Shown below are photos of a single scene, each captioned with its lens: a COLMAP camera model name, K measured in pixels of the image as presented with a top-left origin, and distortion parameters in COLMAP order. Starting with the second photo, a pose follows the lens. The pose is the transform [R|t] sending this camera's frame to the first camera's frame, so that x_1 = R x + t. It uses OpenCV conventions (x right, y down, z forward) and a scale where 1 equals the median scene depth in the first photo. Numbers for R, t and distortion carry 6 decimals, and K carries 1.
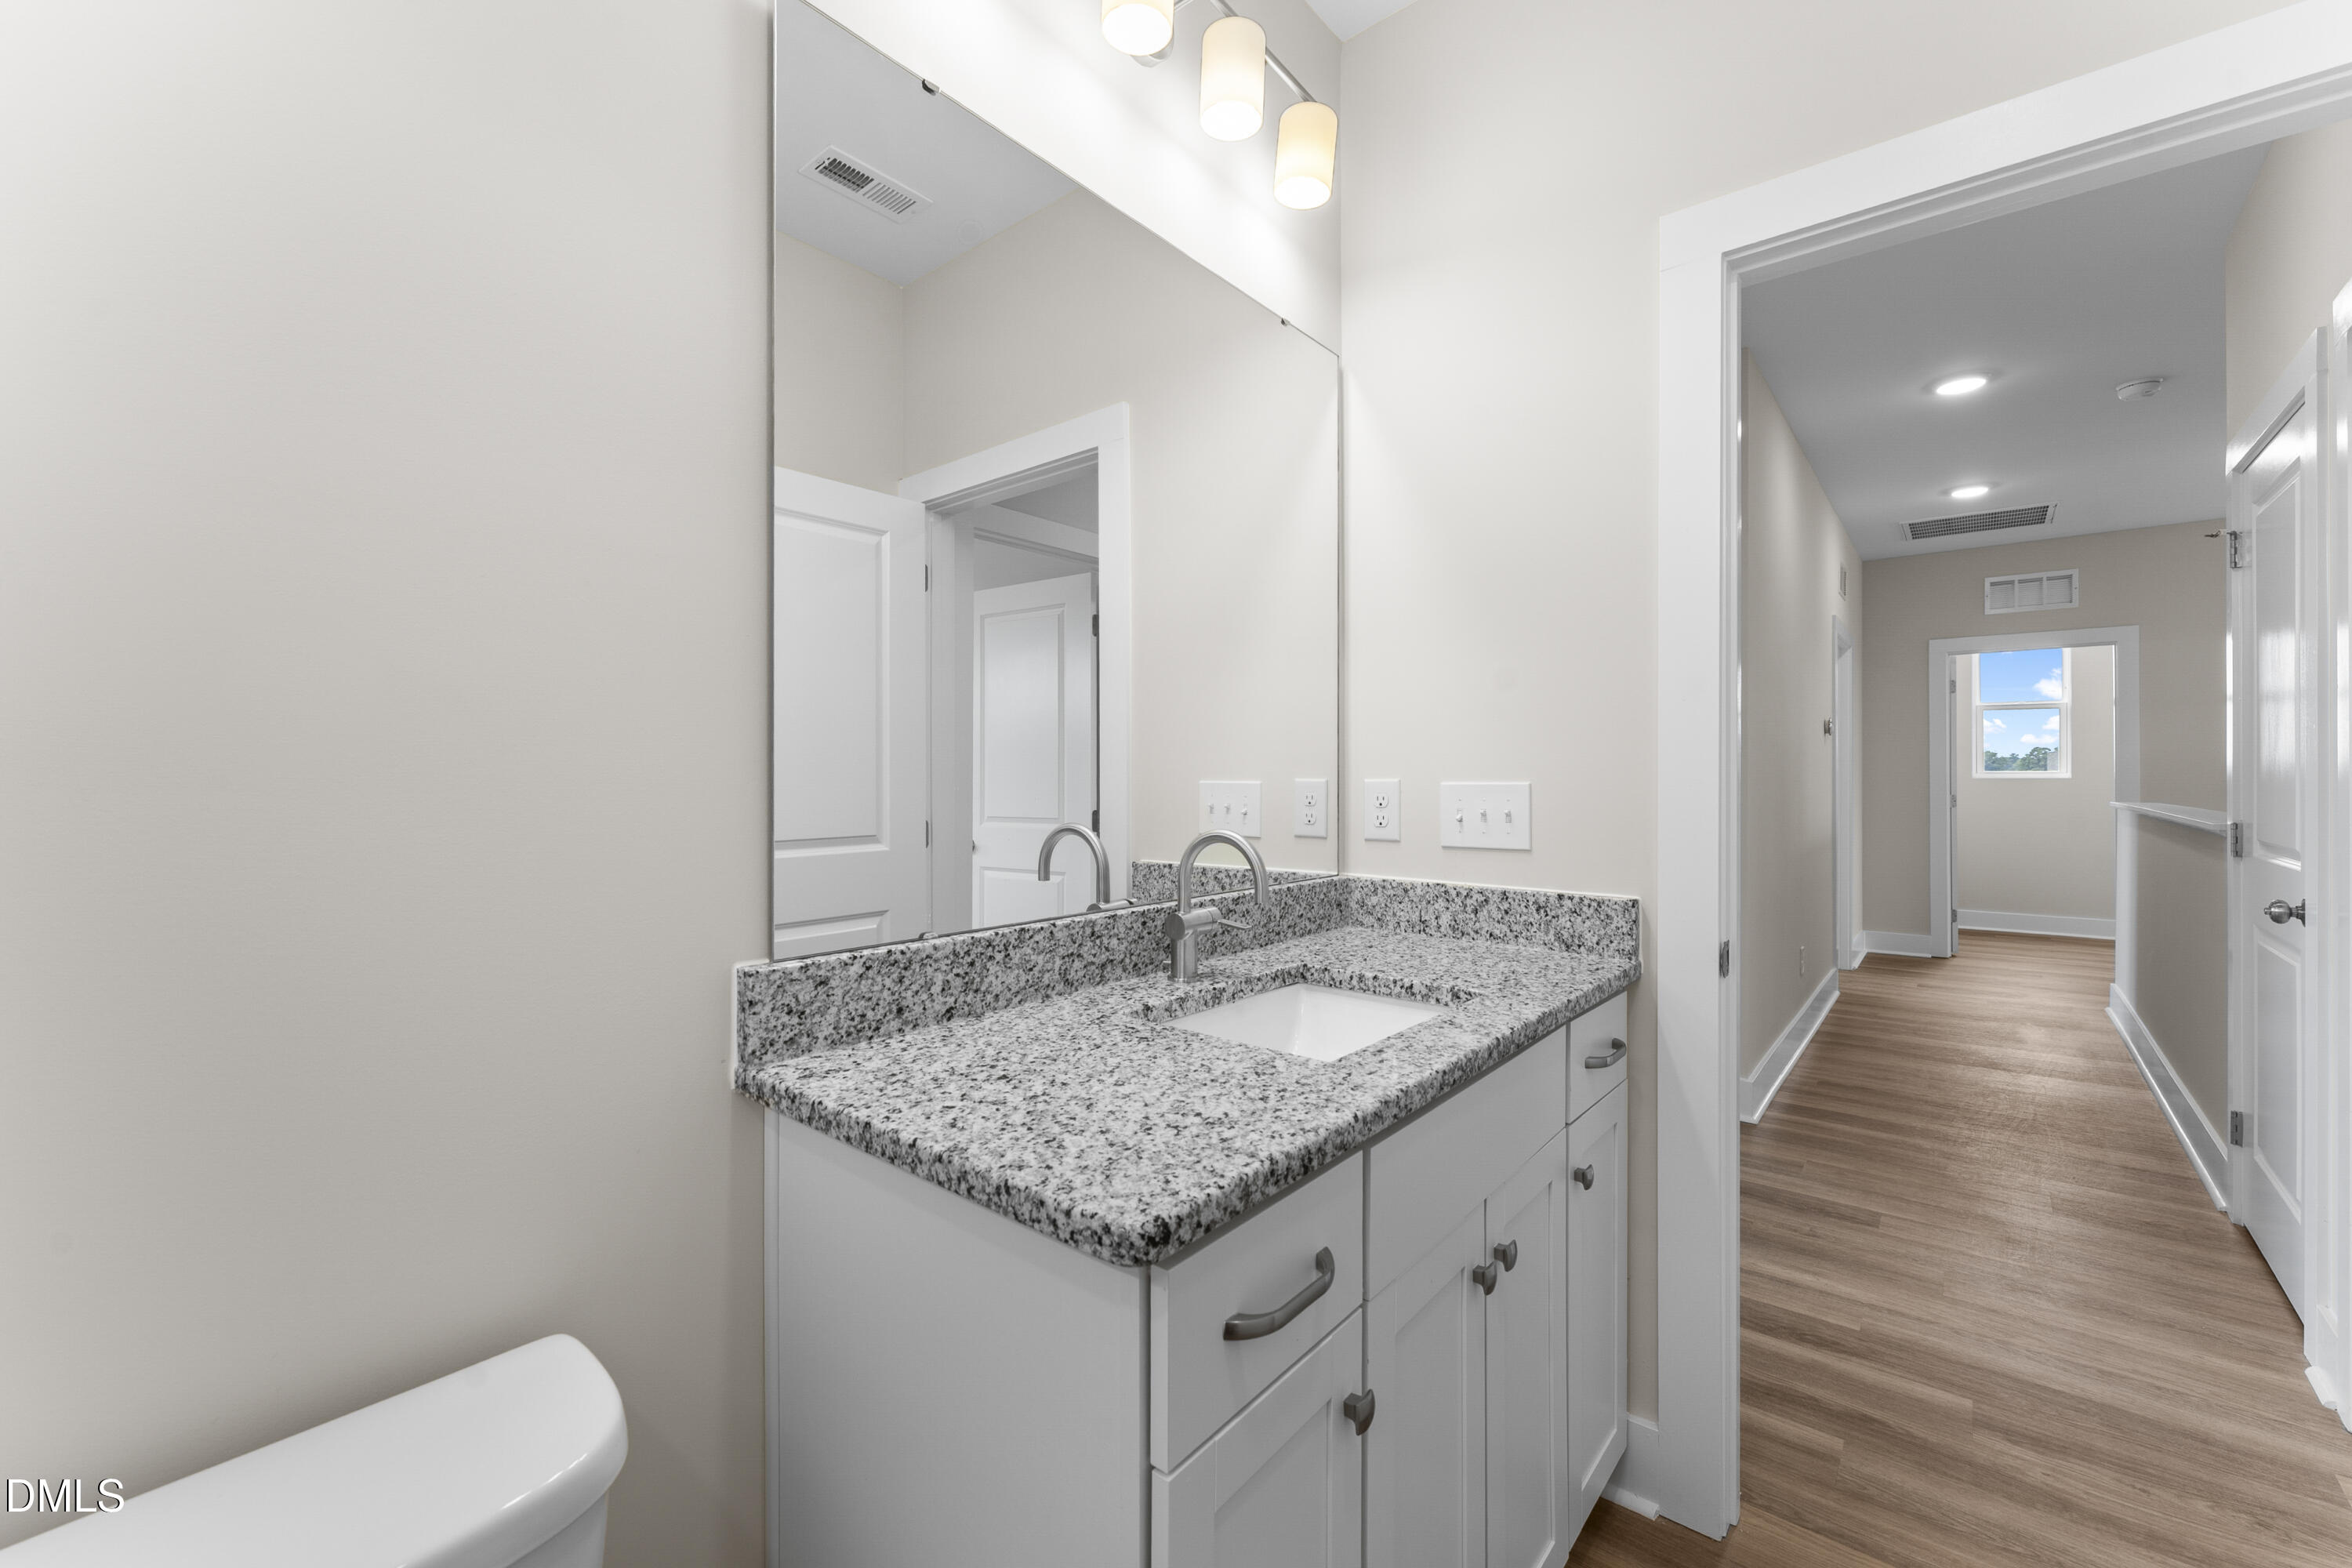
lens RADIAL K [[950.8, 0, 1163.3], [0, 950.8, 776.6], [0, 0, 1]] dist [-0.000120, -0.000907]
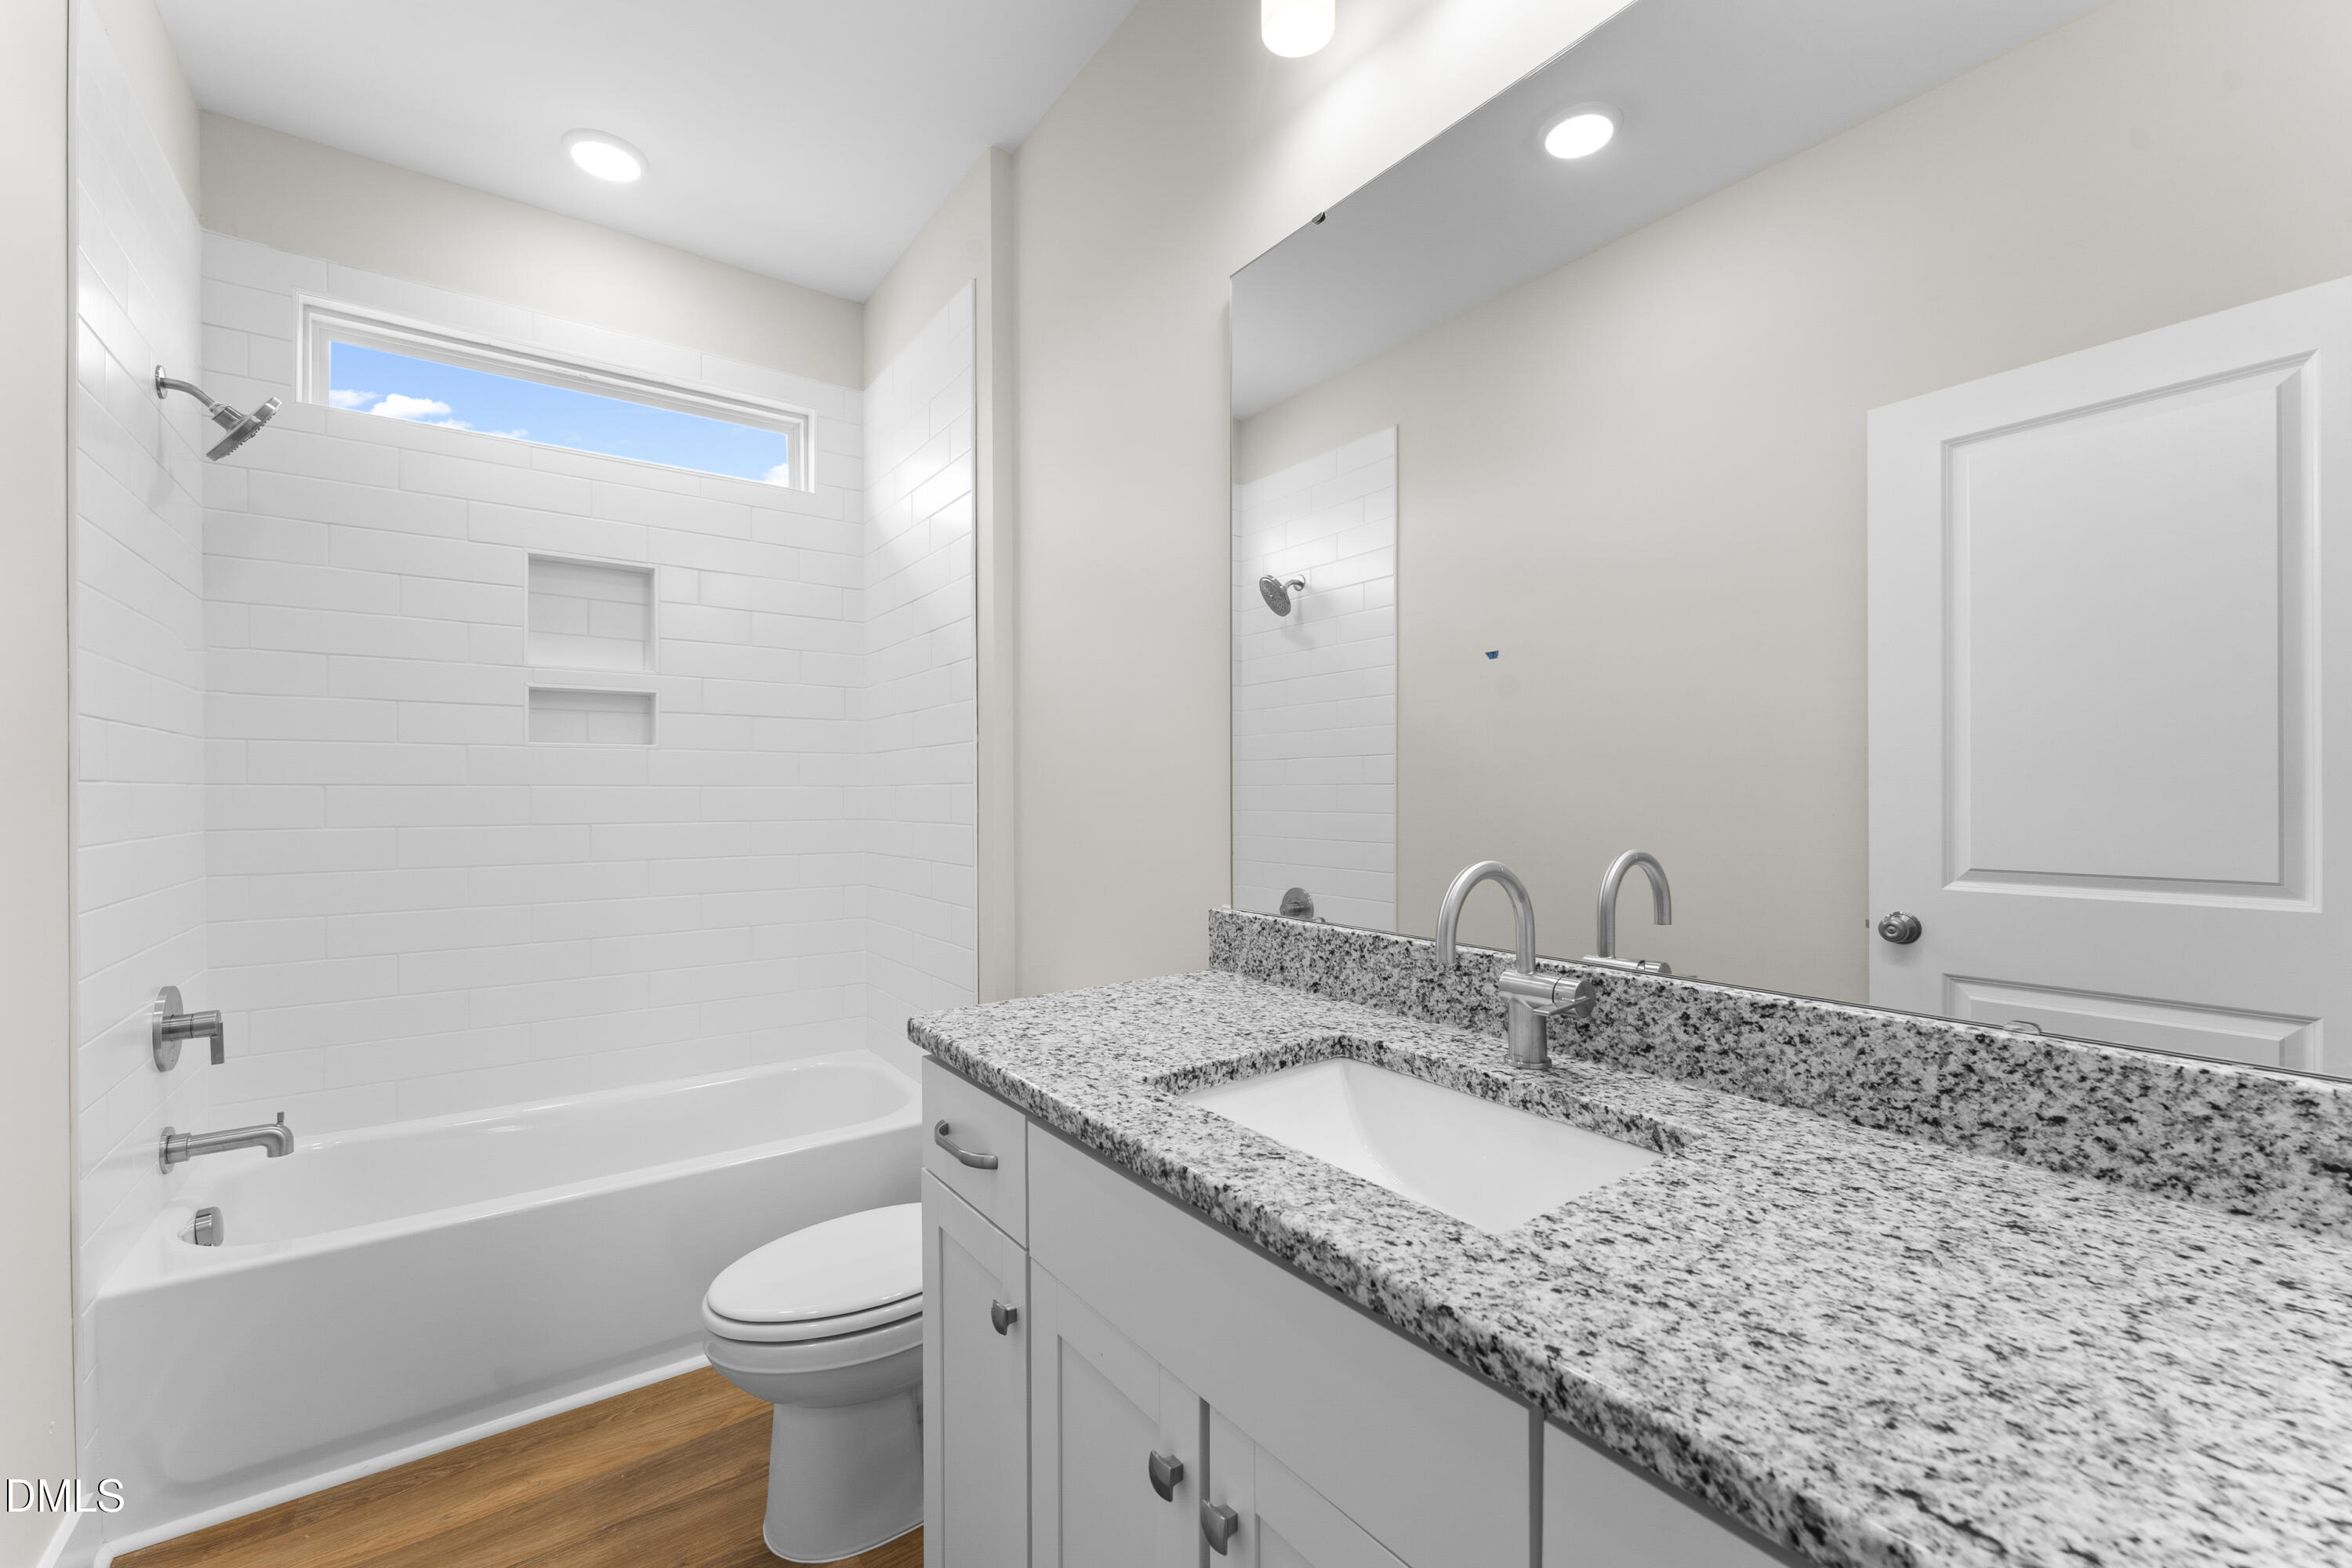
lens RADIAL K [[950.8, 0, 1164.6], [0, 950.8, 795.1], [0, 0, 1]] dist [-0.000120, -0.000907]
pose [[-0.241568, 0.009415, -0.970338, 0.892224], [0.008538, 0.999935, 0.007576, -0.004169], [0.970346, -0.006454, -0.241632, 1.000033]]
